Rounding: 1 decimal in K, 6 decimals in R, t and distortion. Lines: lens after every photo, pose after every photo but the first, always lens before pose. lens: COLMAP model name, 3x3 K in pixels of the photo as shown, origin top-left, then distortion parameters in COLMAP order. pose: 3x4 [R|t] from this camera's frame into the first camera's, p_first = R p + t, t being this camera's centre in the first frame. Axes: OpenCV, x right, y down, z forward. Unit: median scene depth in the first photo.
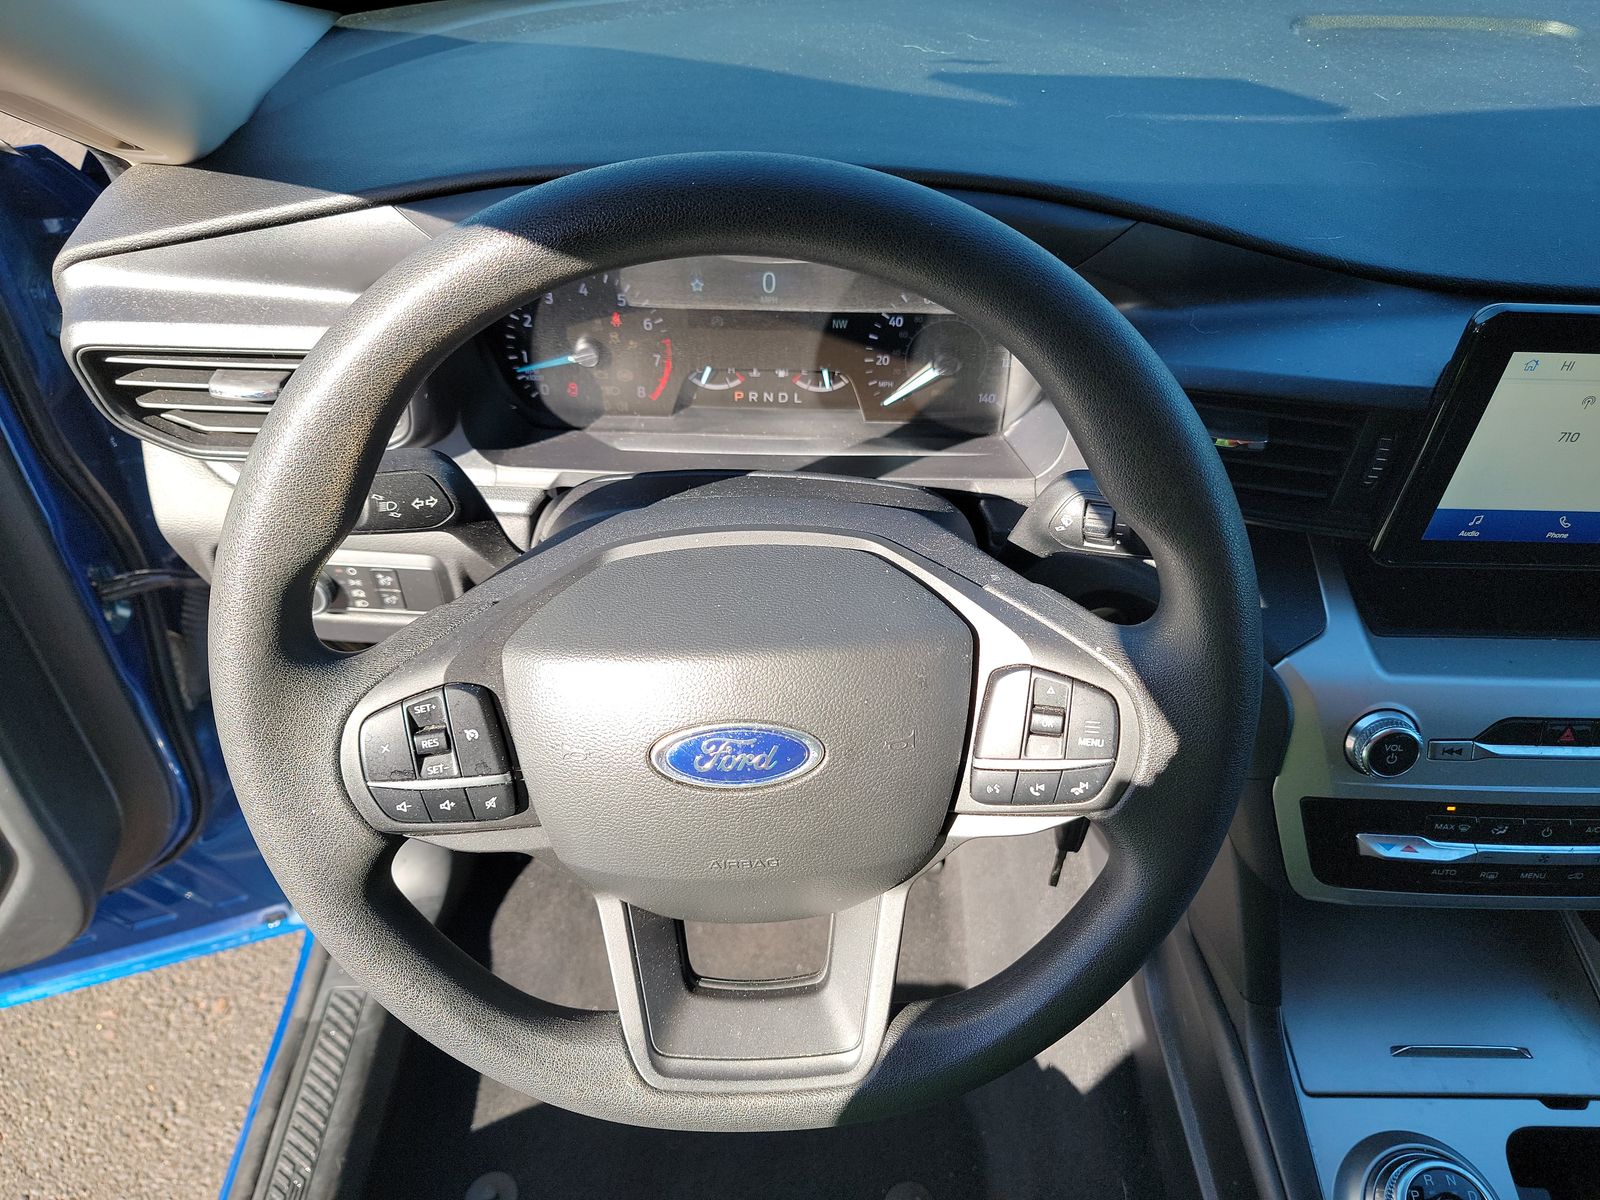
lens RADIAL K [[1139.6, 0, 796.5], [0, 1139.6, 608.0], [0, 0, 1]] dist [0.029873, 0.000713]
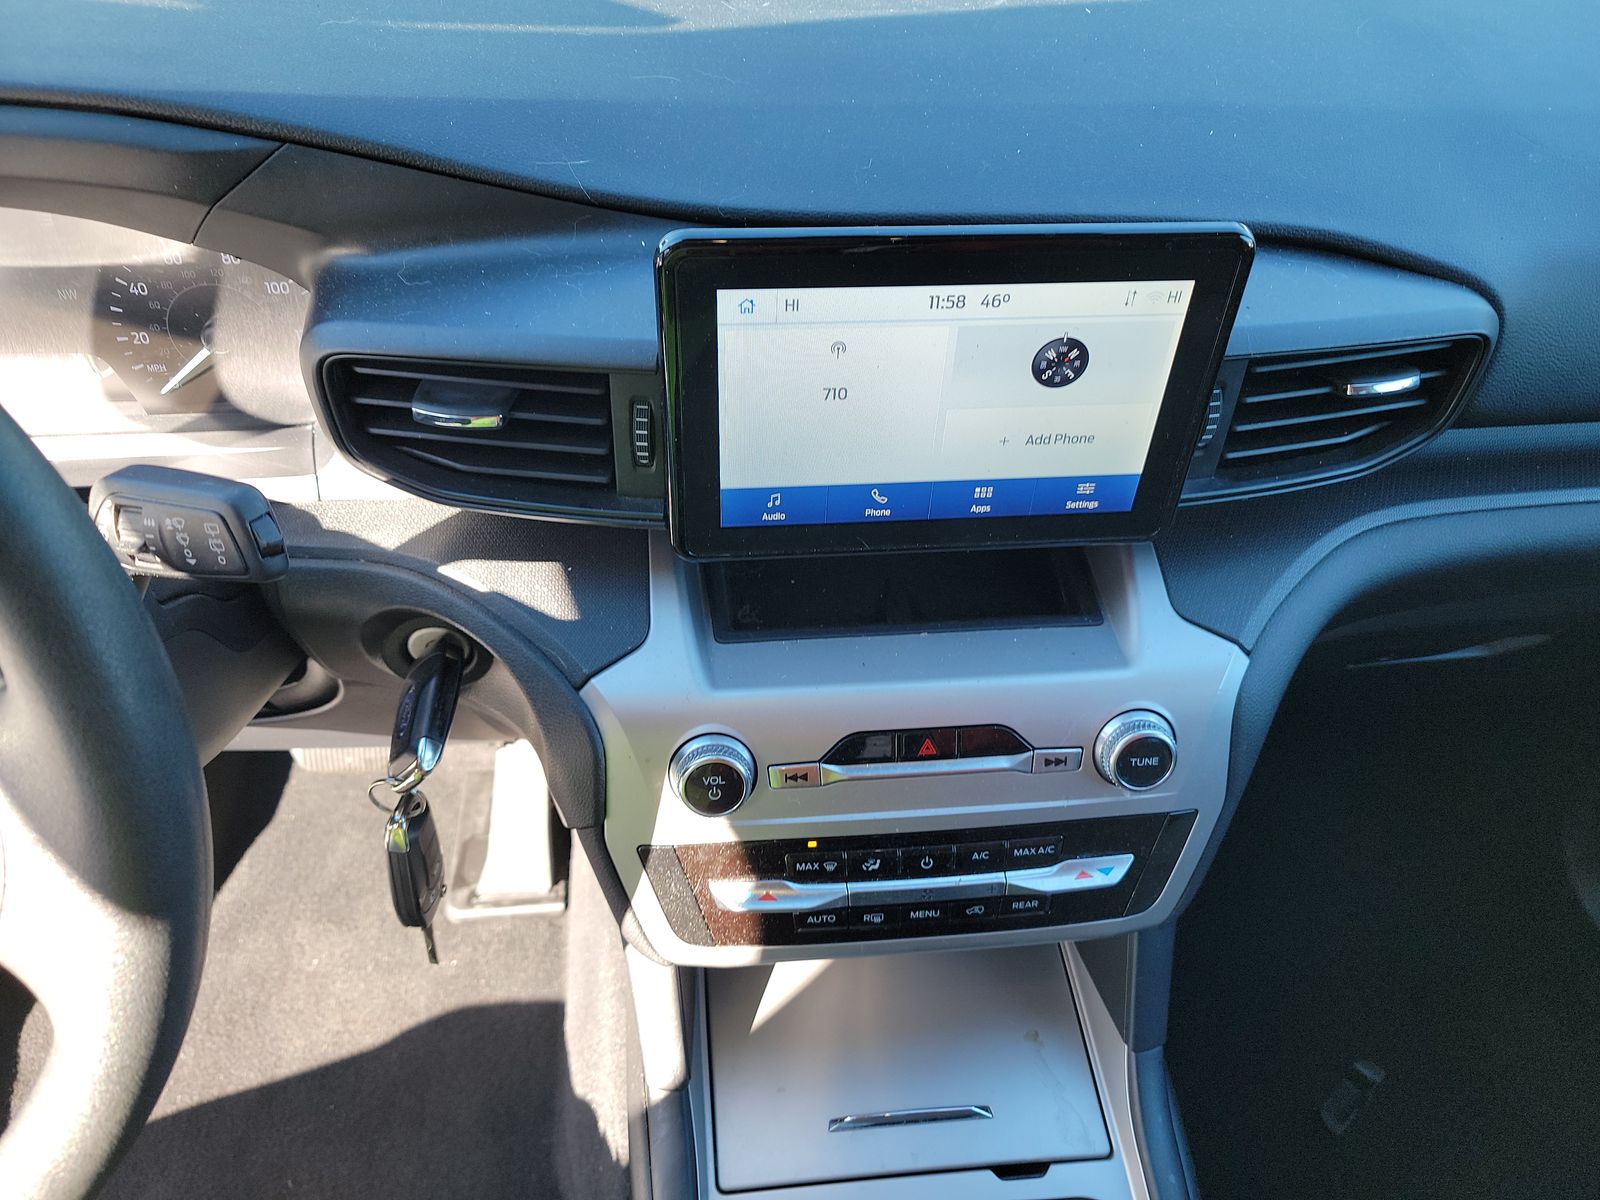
lens RADIAL K [[1139.6, 0, 803.2], [0, 1139.6, 593.8], [0, 0, 1]] dist [0.029873, 0.000713]
pose [[0.995338, -0.064256, 0.071926, 0.474061], [0.064971, 0.997858, -0.007646, -0.001143], [-0.071281, 0.012284, 0.997381, 0.159787]]
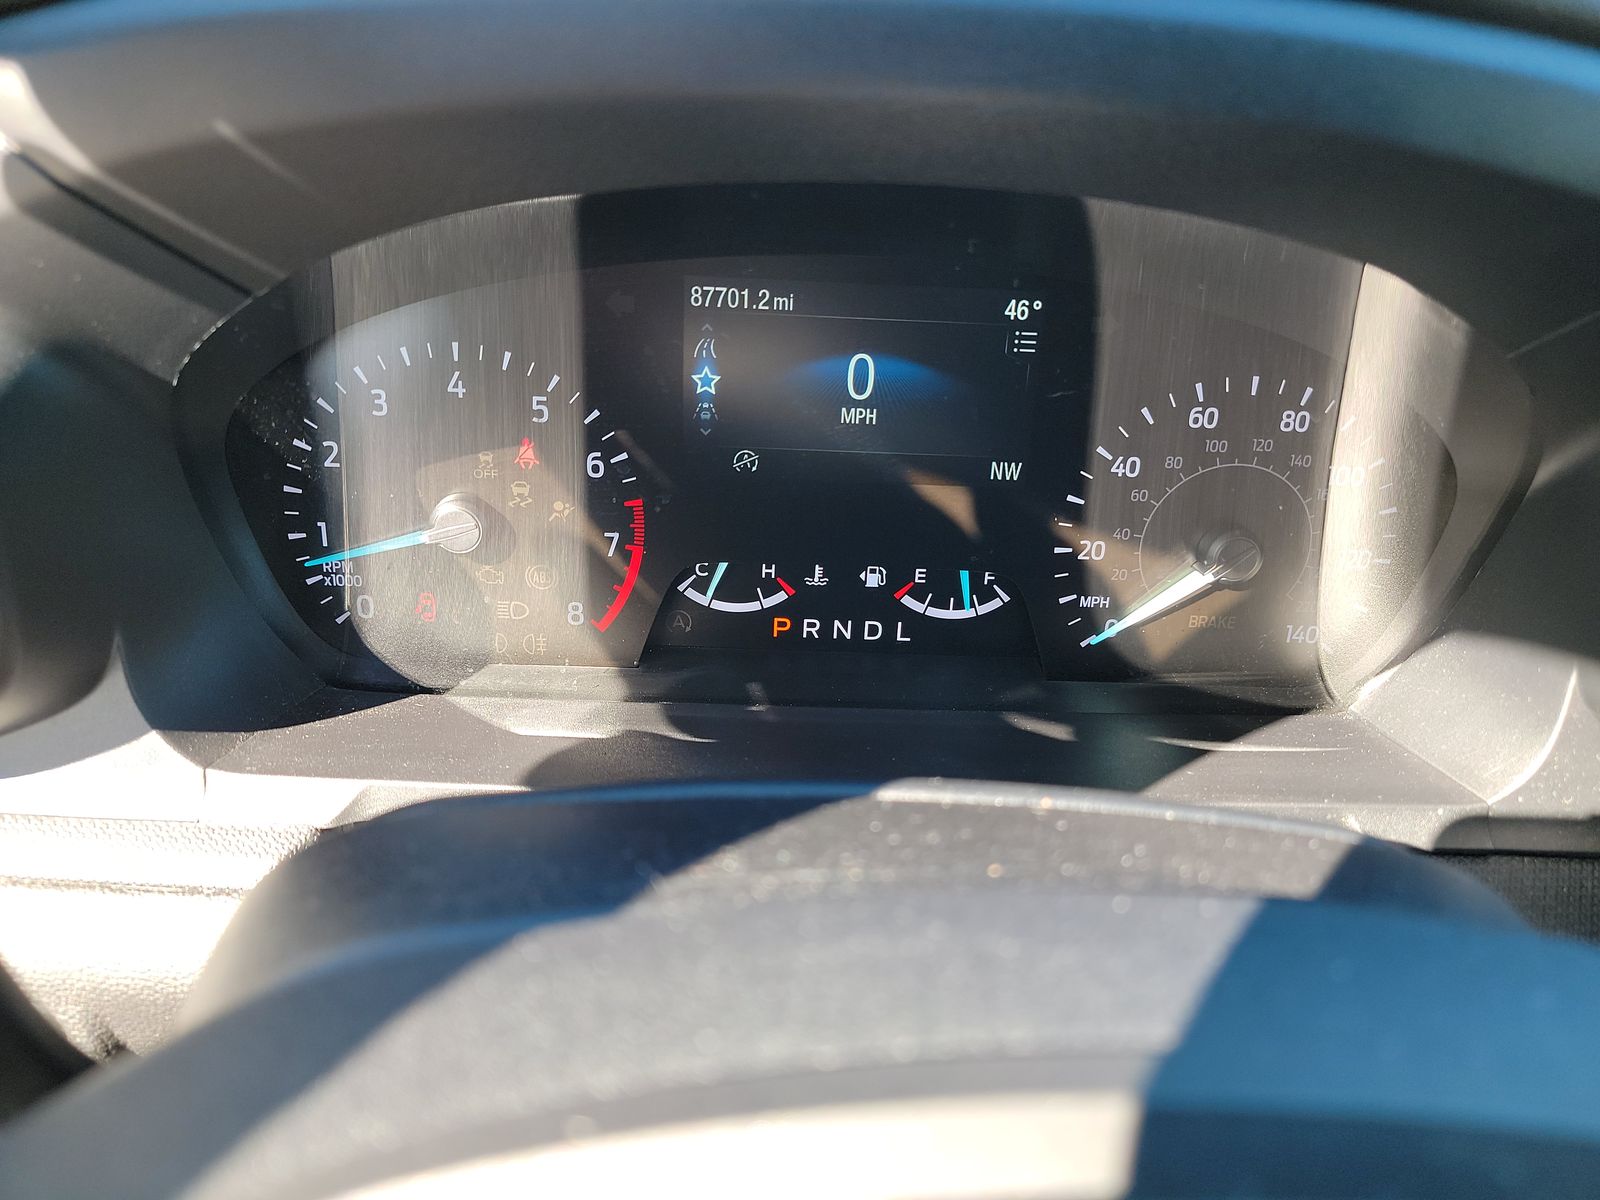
lens RADIAL K [[1139.6, 0, 797.1], [0, 1139.6, 600.9], [0, 0, 1]] dist [0.029873, 0.000713]
pose [[0.999201, 0.010258, 0.038630, -0.064829], [0.000828, 0.960980, -0.276616, -0.066655], [-0.039960, 0.276427, 0.960204, 0.559161]]
